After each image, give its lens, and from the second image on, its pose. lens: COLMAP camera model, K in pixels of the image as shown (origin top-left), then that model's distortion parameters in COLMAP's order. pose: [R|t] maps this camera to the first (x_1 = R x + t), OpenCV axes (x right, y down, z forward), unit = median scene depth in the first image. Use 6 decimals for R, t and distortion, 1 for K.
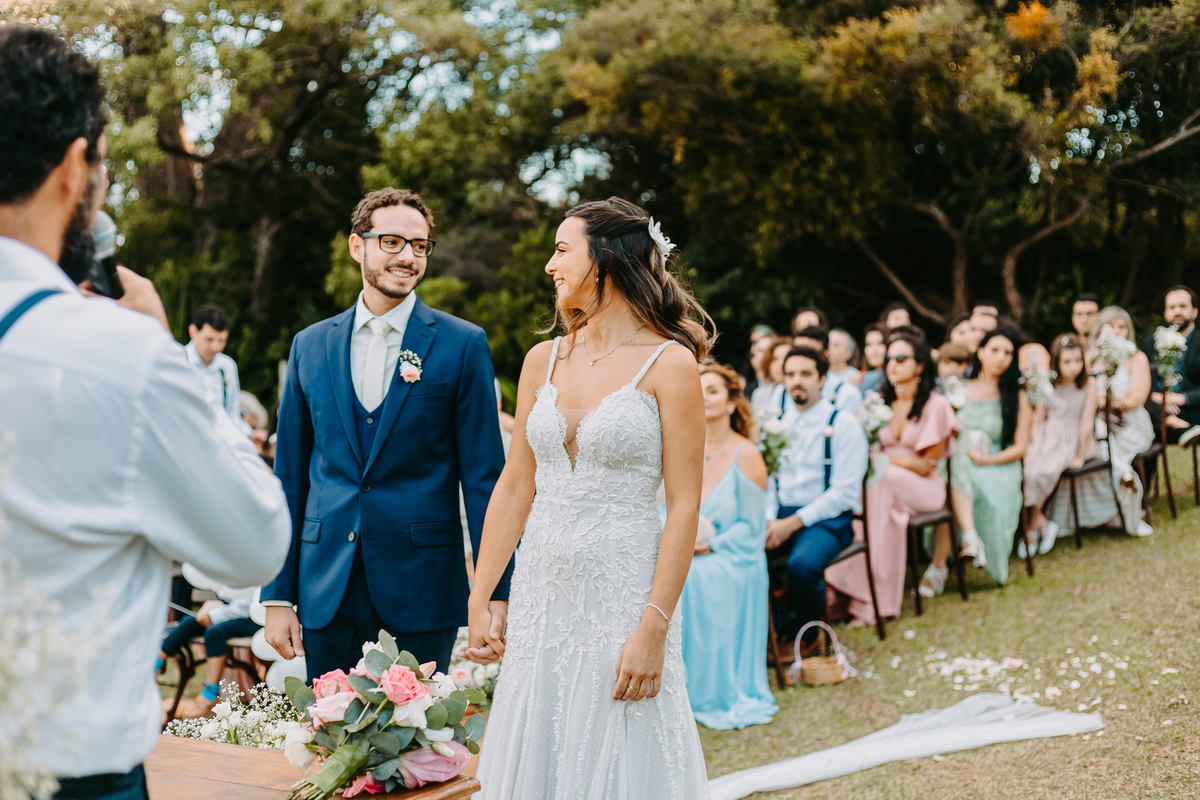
lens RADIAL K [[1733.8, 0, 596.4], [0, 1733.8, 404.7], [0, 0, 1]] dist [0.039613, -0.075939]
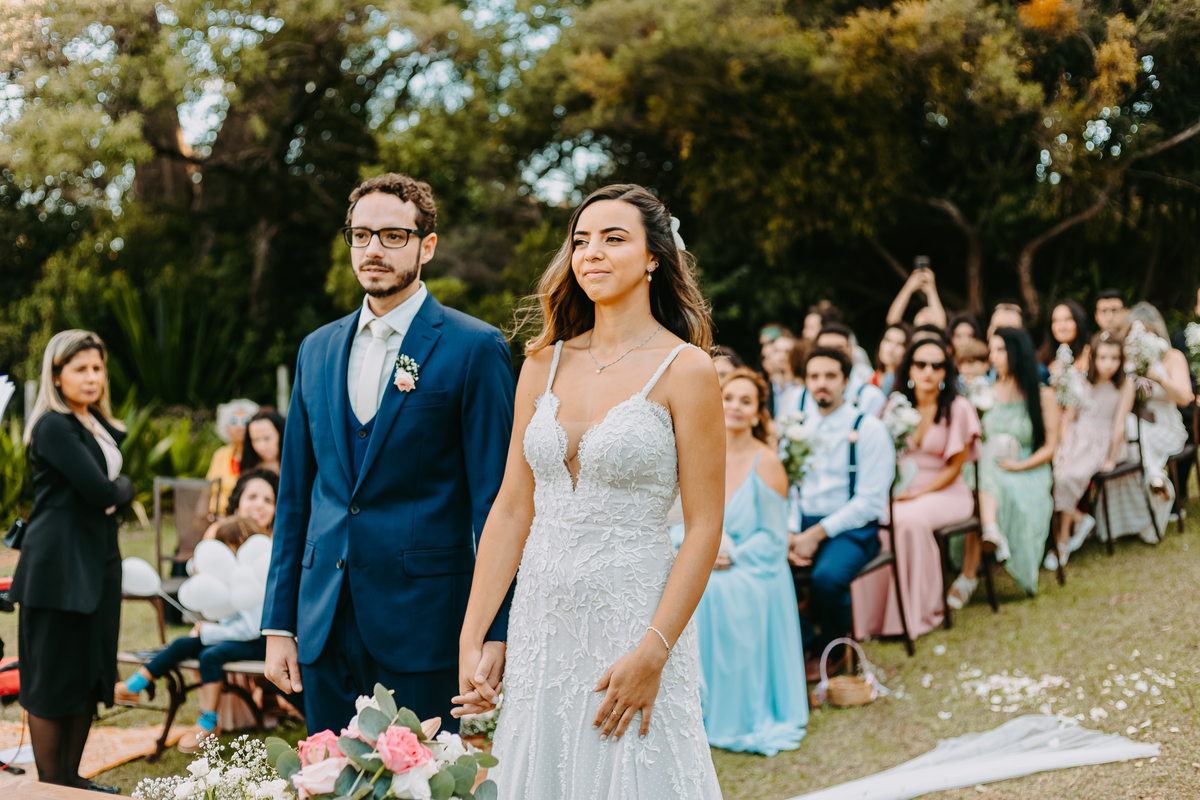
lens RADIAL K [[1733.8, 0, 596.4], [0, 1733.8, 404.7], [0, 0, 1]] dist [0.039613, -0.075939]
pose [[0.999958, -0.009044, -0.001273, -0.003777], [0.009043, 0.999959, -0.000594, -0.002162], [0.001279, 0.000582, 0.999999, 0.041219]]
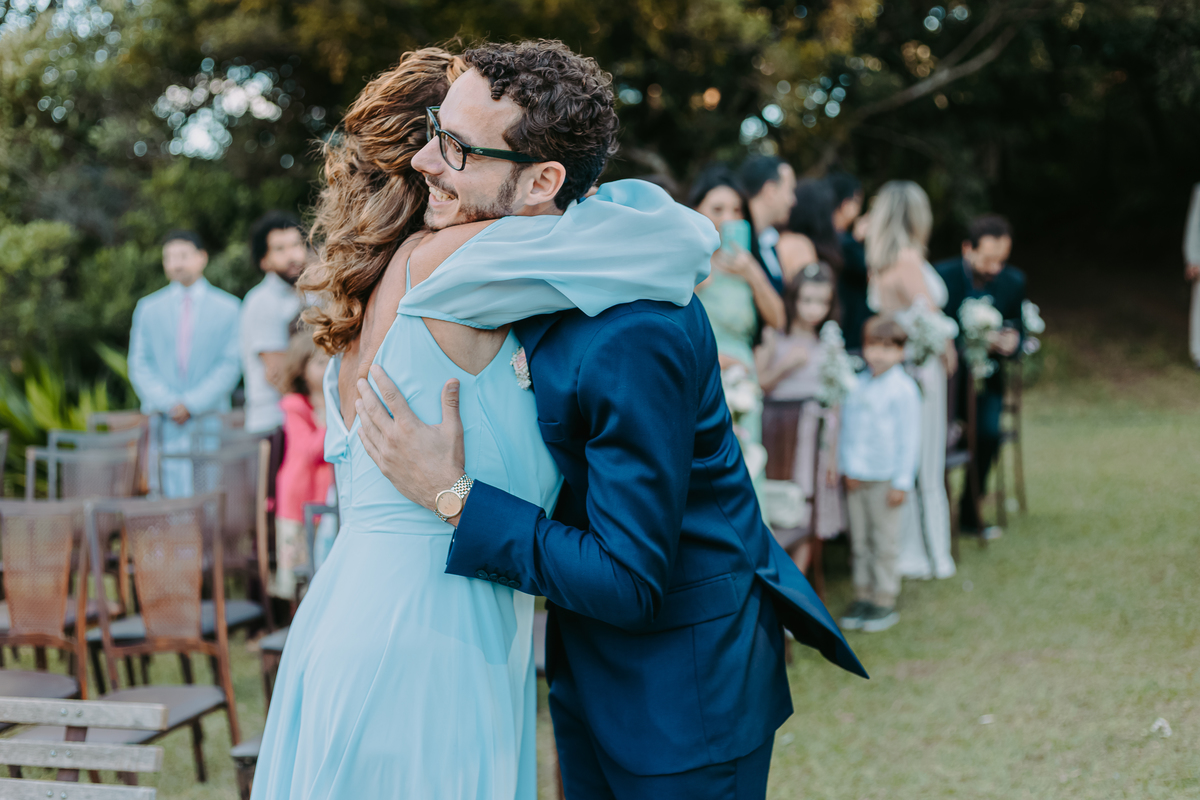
lens RADIAL K [[1726.9, 0, 592.5], [0, 1726.9, 402.5], [0, 0, 1]] dist [0.018562, 0.055851]
pose [[0.983092, 0.007722, 0.182948, 0.023479], [-0.010507, 0.999843, 0.014258, -0.009243], [-0.182810, -0.015939, 0.983019, 0.301658]]
